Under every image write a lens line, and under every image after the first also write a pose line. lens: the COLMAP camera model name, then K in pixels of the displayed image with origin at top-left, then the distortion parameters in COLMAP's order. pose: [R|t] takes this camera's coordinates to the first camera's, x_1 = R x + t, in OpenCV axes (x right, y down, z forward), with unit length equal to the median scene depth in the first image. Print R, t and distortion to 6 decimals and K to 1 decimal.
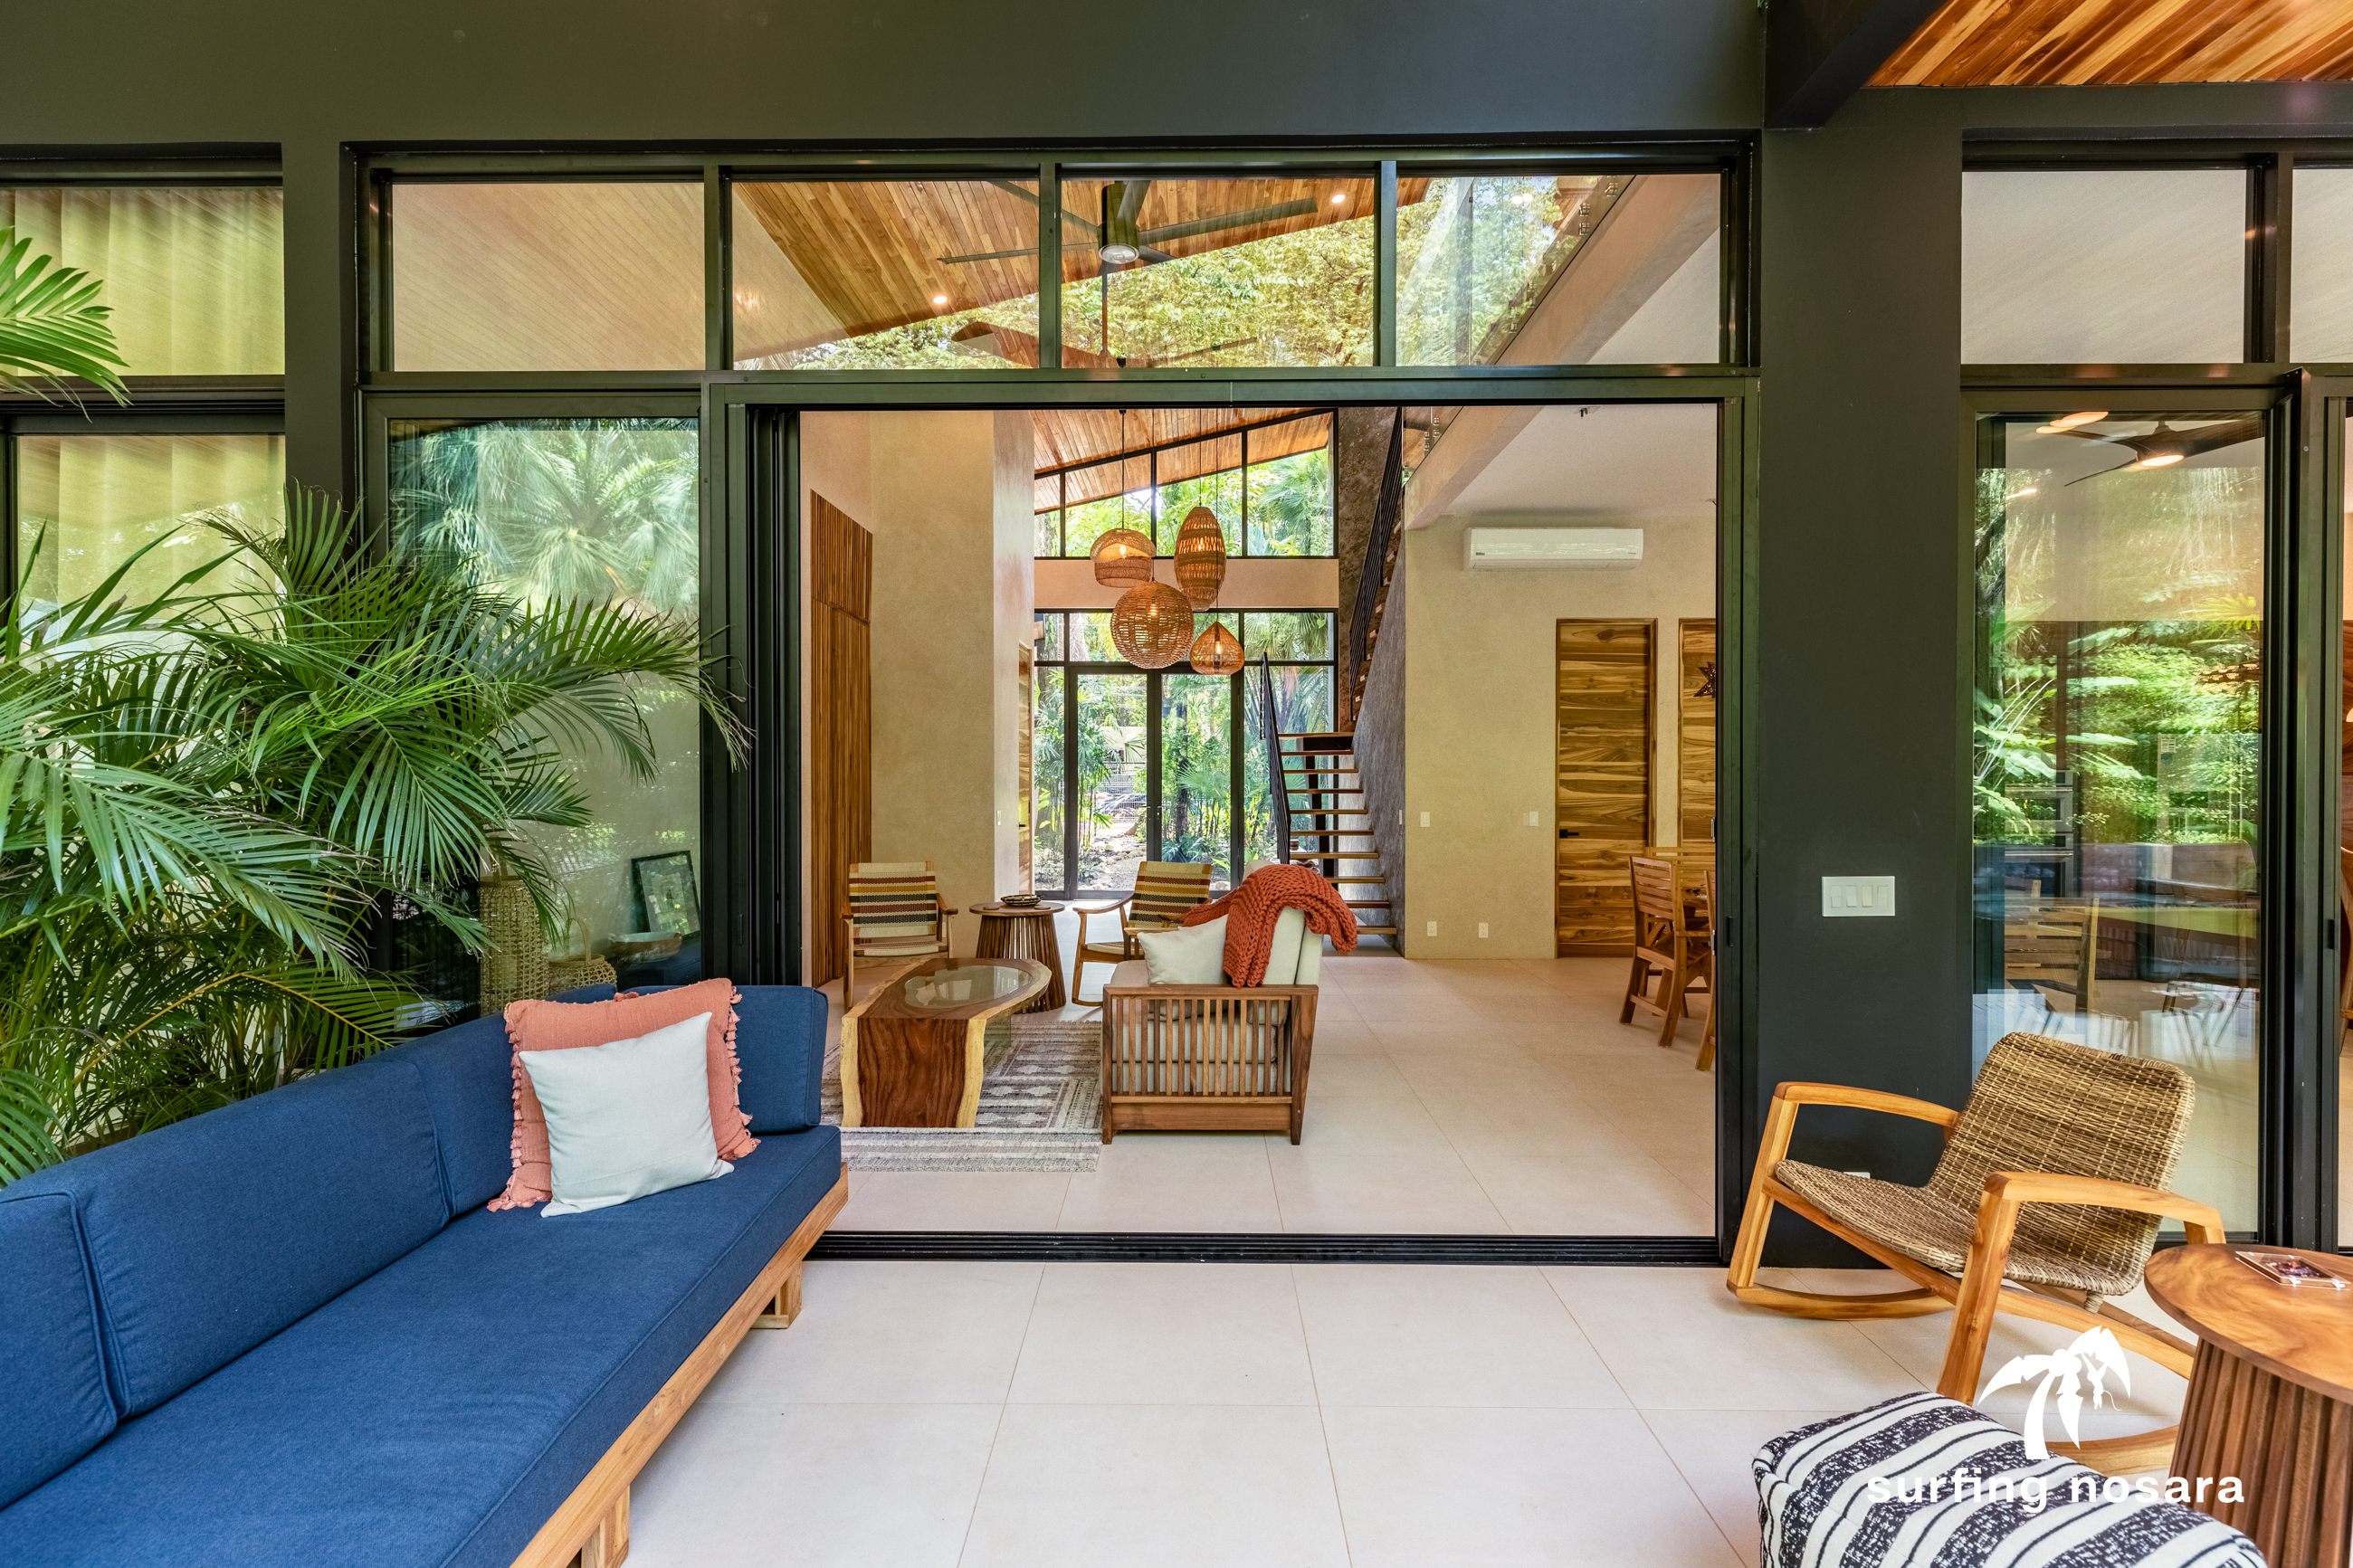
lens RADIAL K [[1044.4, 0, 1174.7], [0, 1044.4, 783.2], [0, 0, 1]] dist [0.005395, -0.000512]
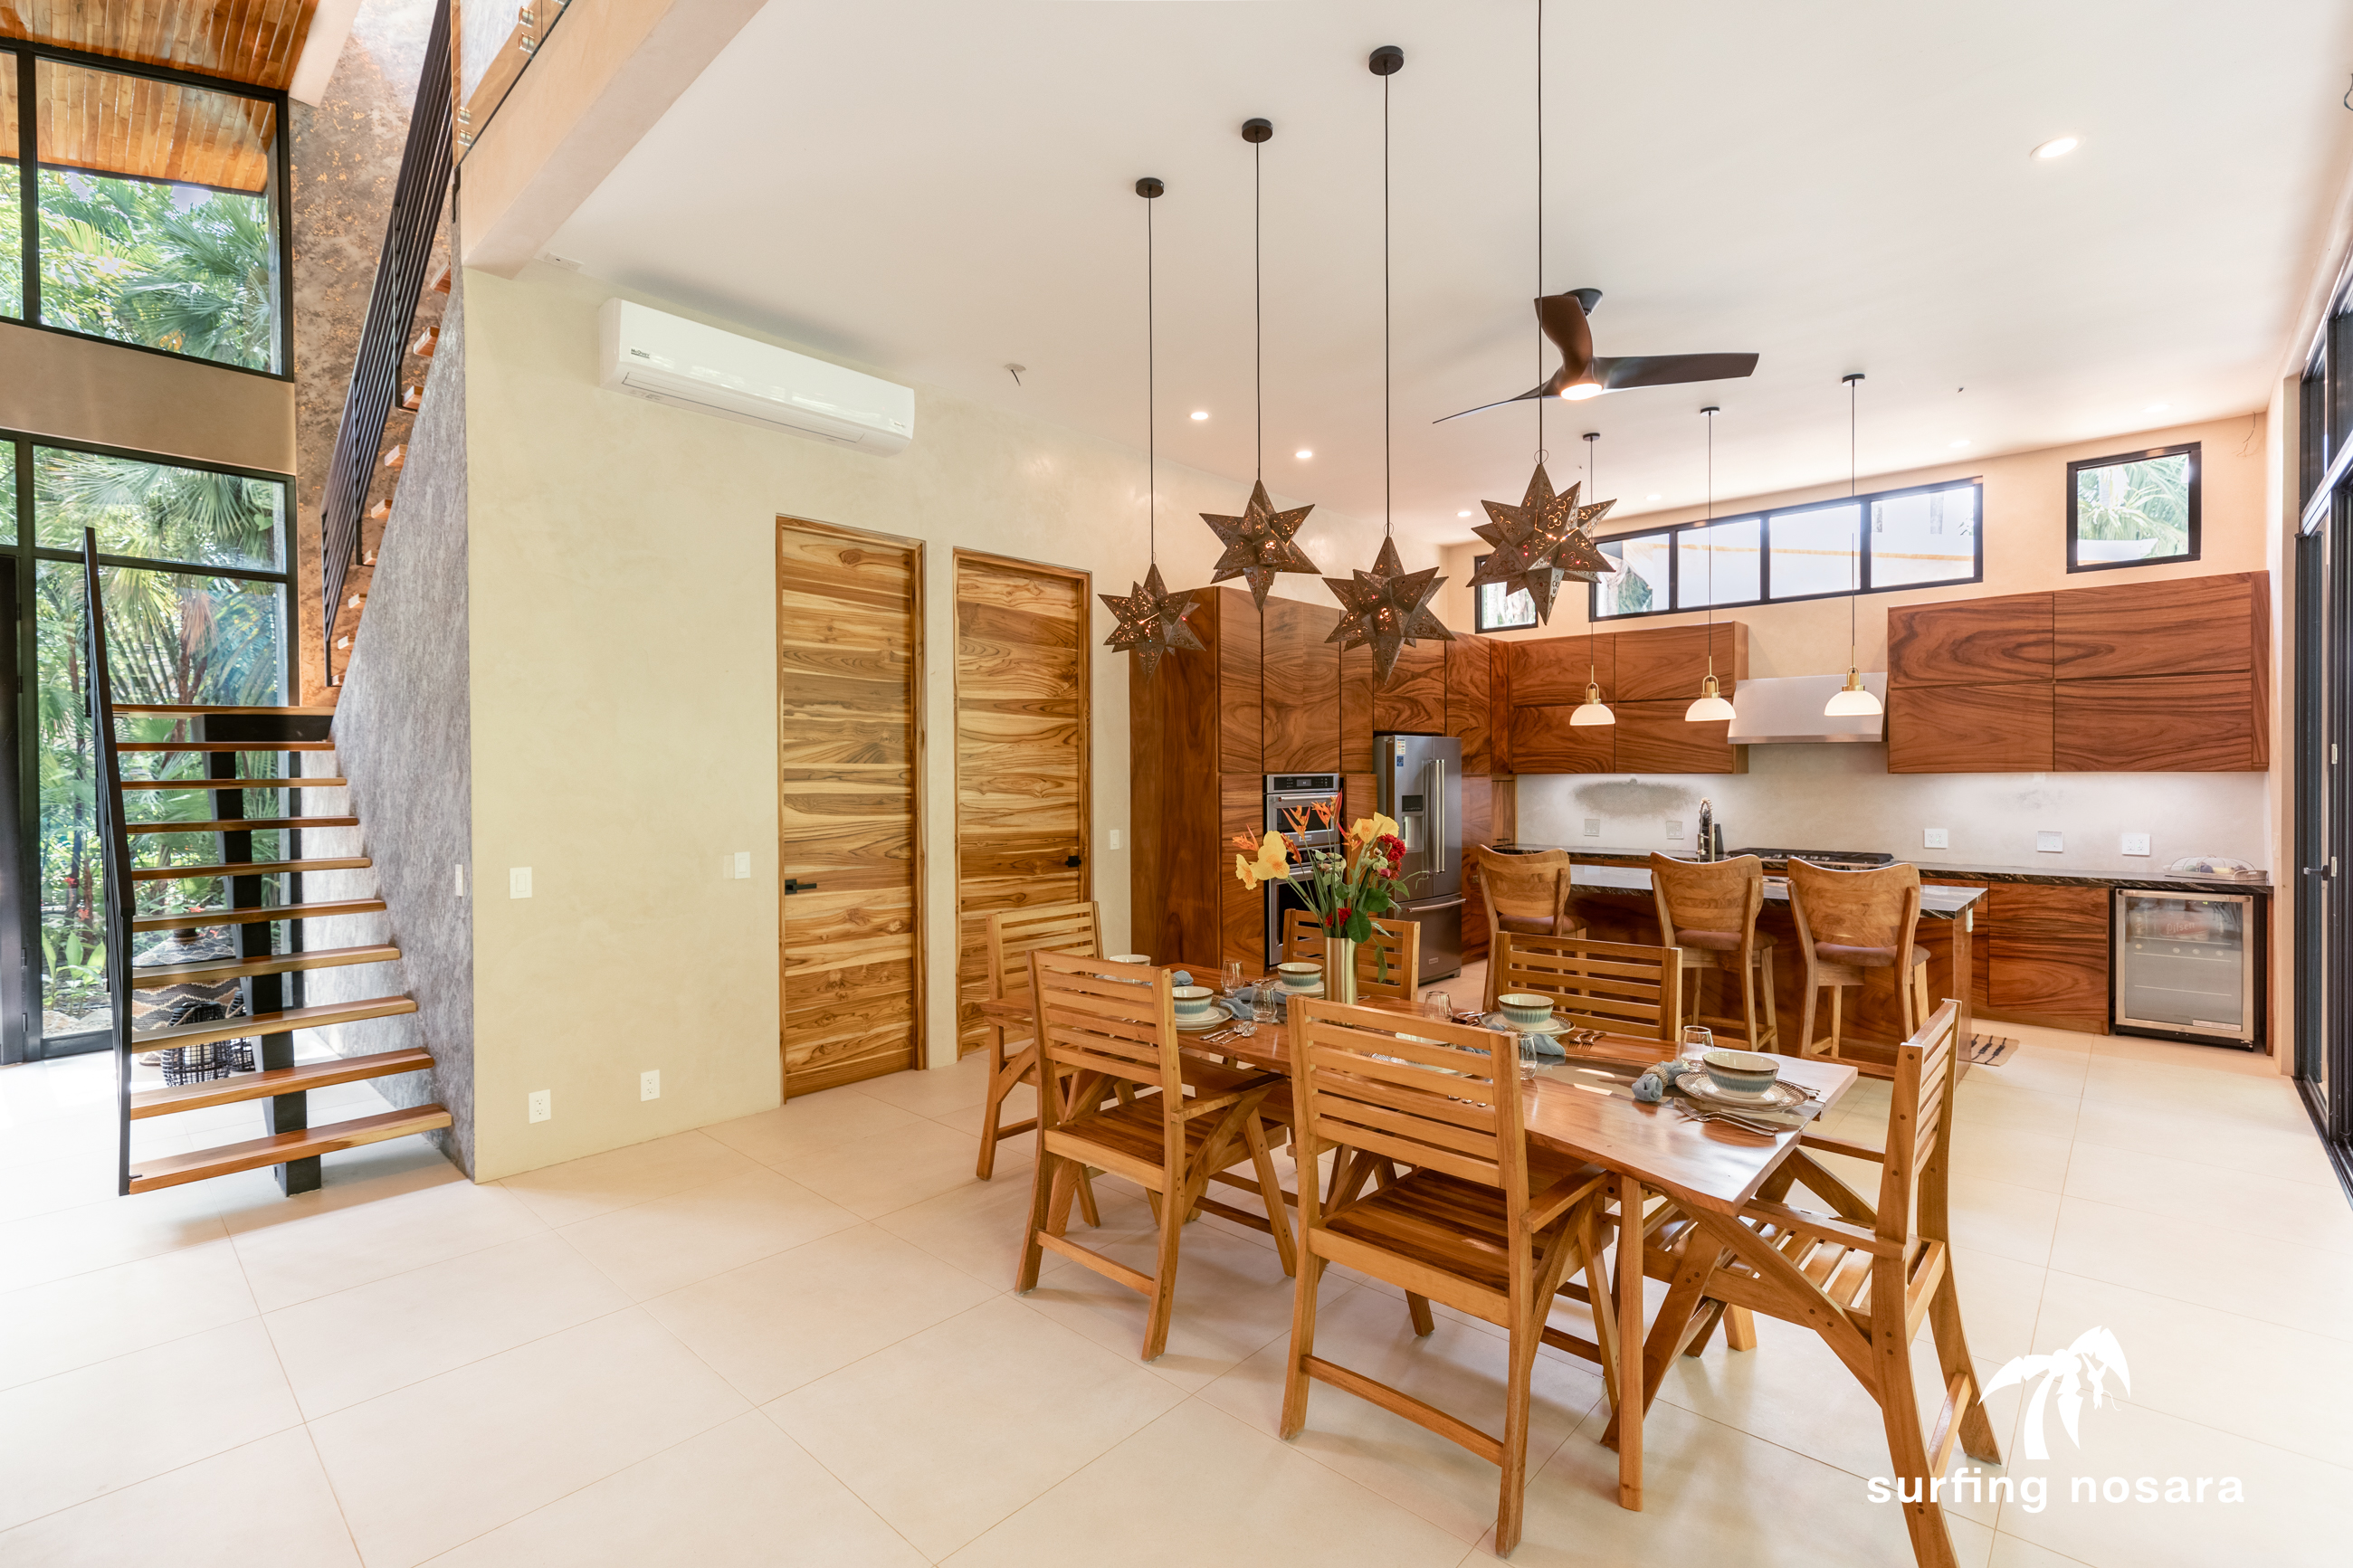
lens RADIAL K [[1044.4, 0, 1174.7], [0, 1044.4, 783.2], [0, 0, 1]] dist [0.005395, -0.000512]
pose [[0.668601, -0.013418, 0.743501, 0.082232], [0.014763, 0.999880, 0.004769, -0.009254], [-0.743475, 0.007788, 0.668718, 0.450666]]
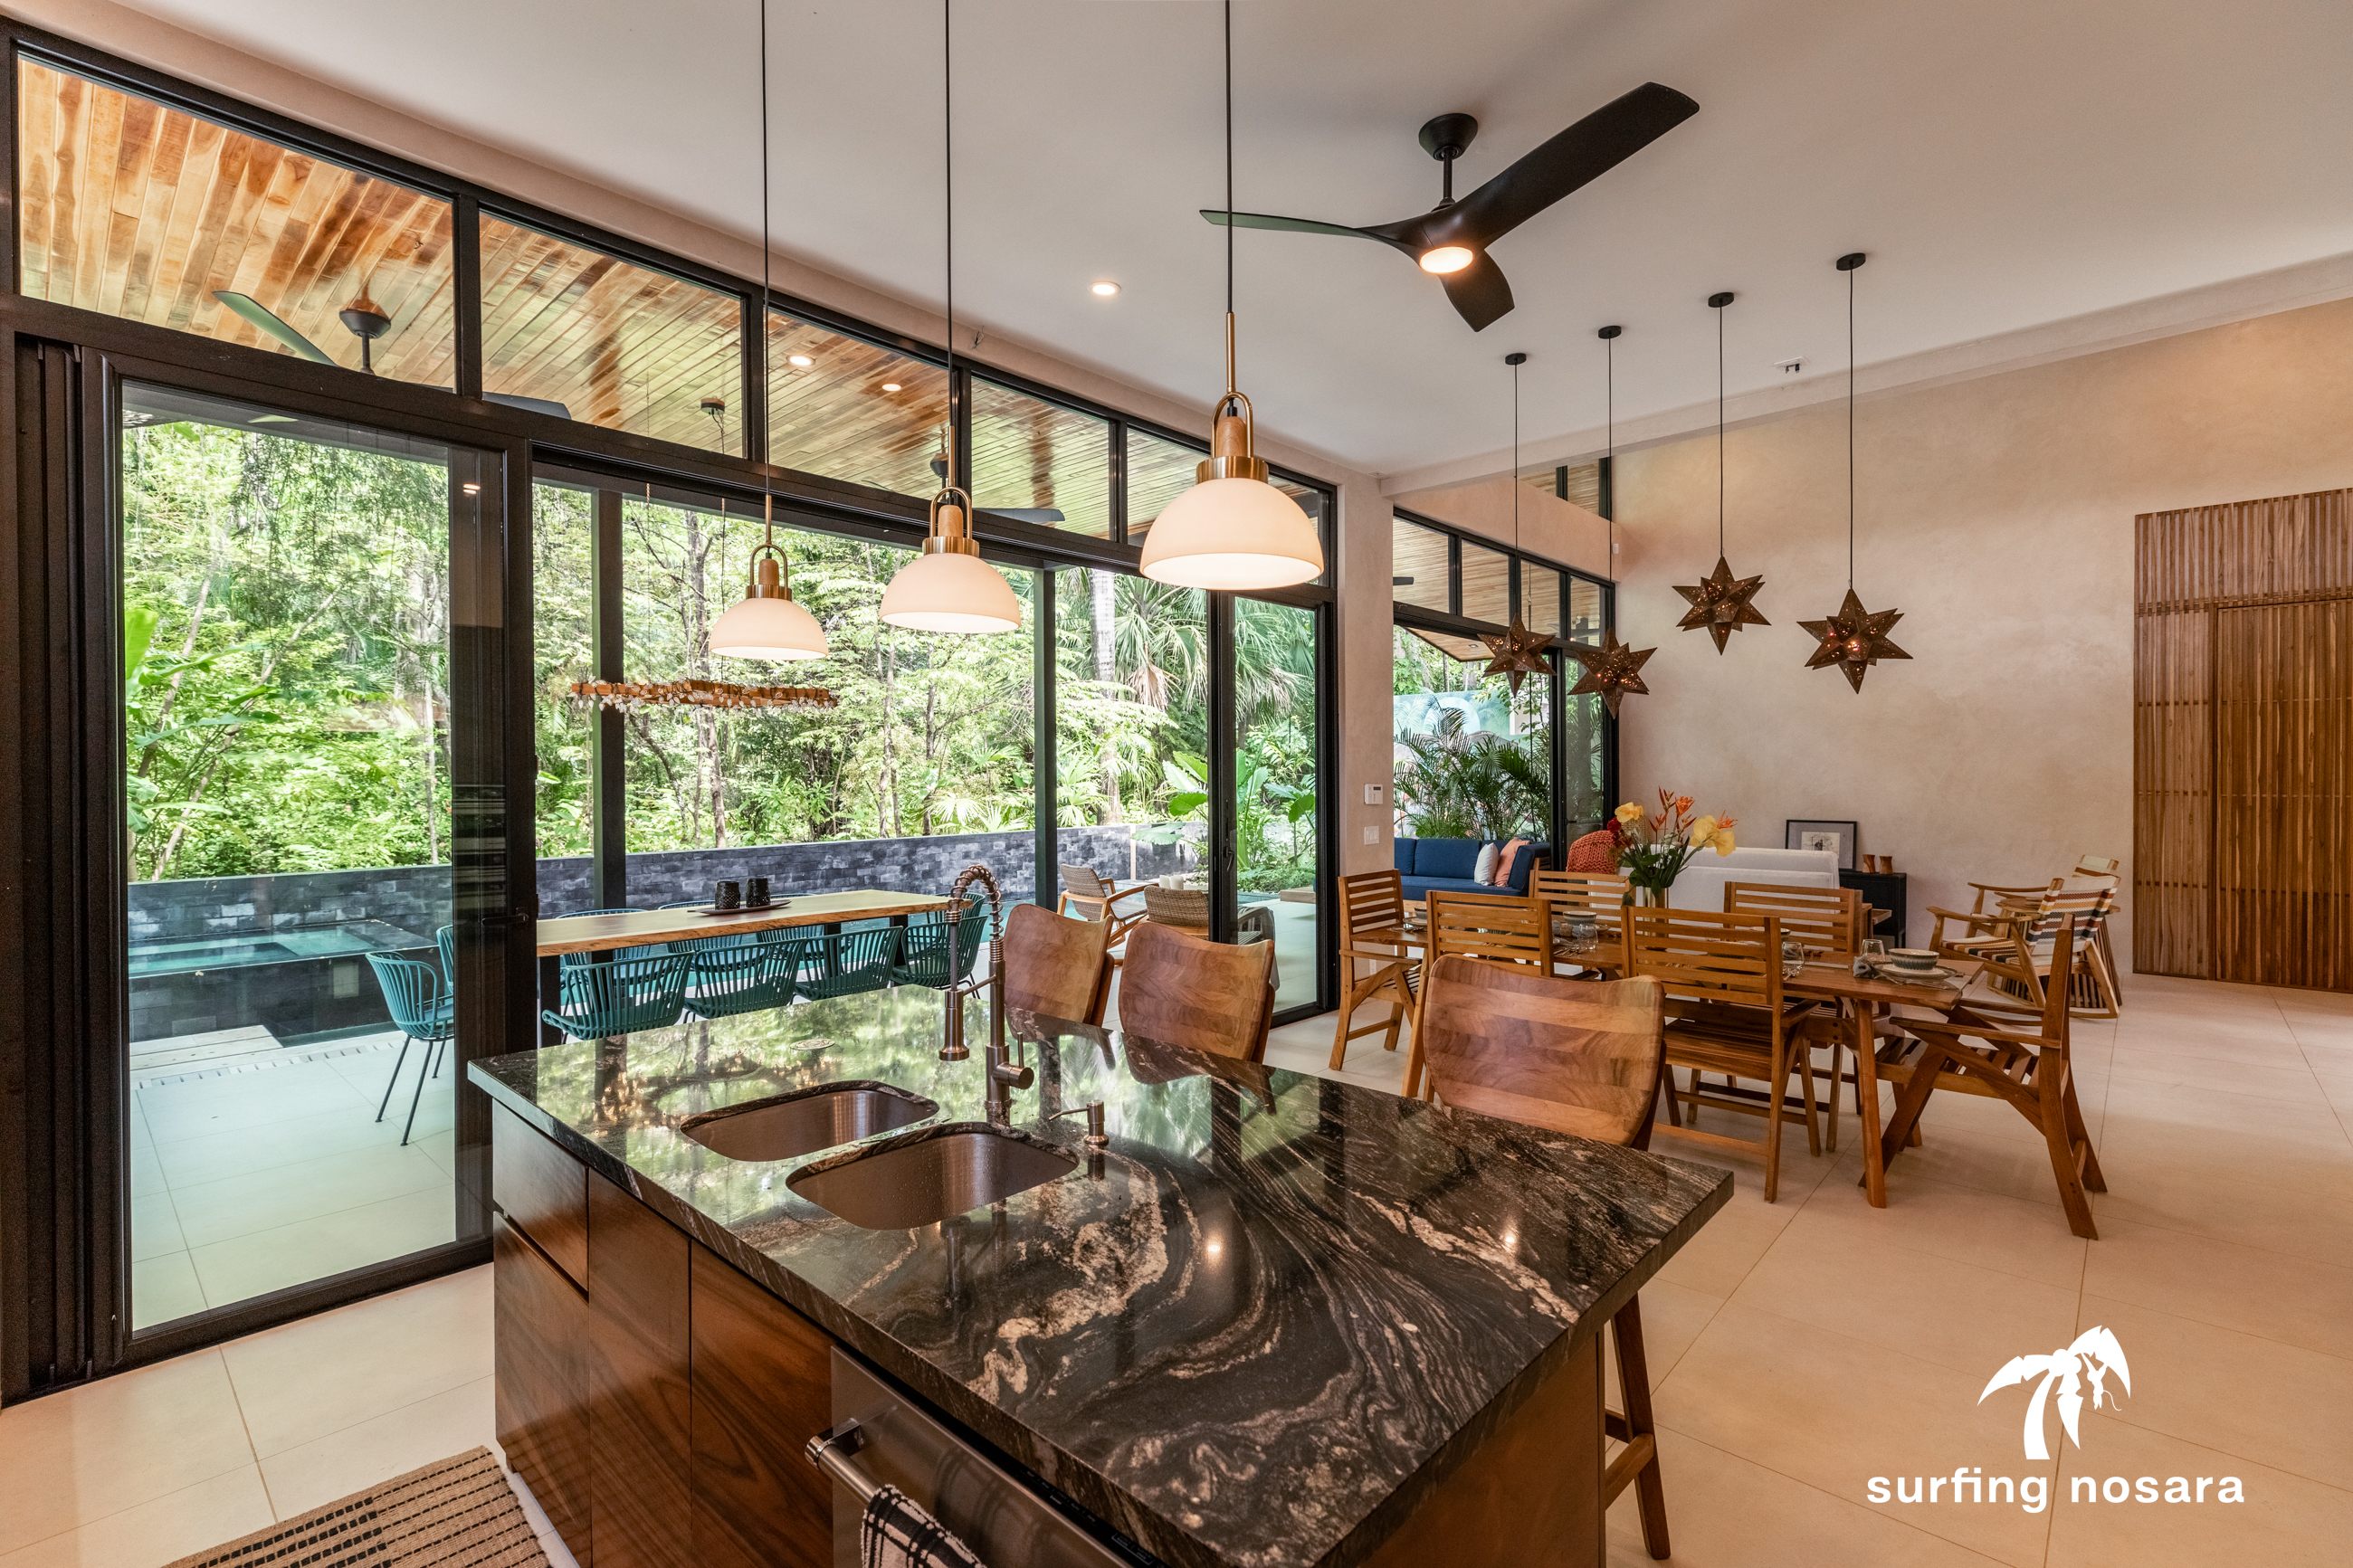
lens RADIAL K [[1044.4, 0, 1174.7], [0, 1044.4, 783.2], [0, 0, 1]] dist [0.005395, -0.000512]
pose [[-0.670295, 0.008967, -0.742041, 0.967685], [-0.001037, 0.999915, 0.013020, -0.012372], [0.742094, 0.009497, -0.670228, 0.833119]]
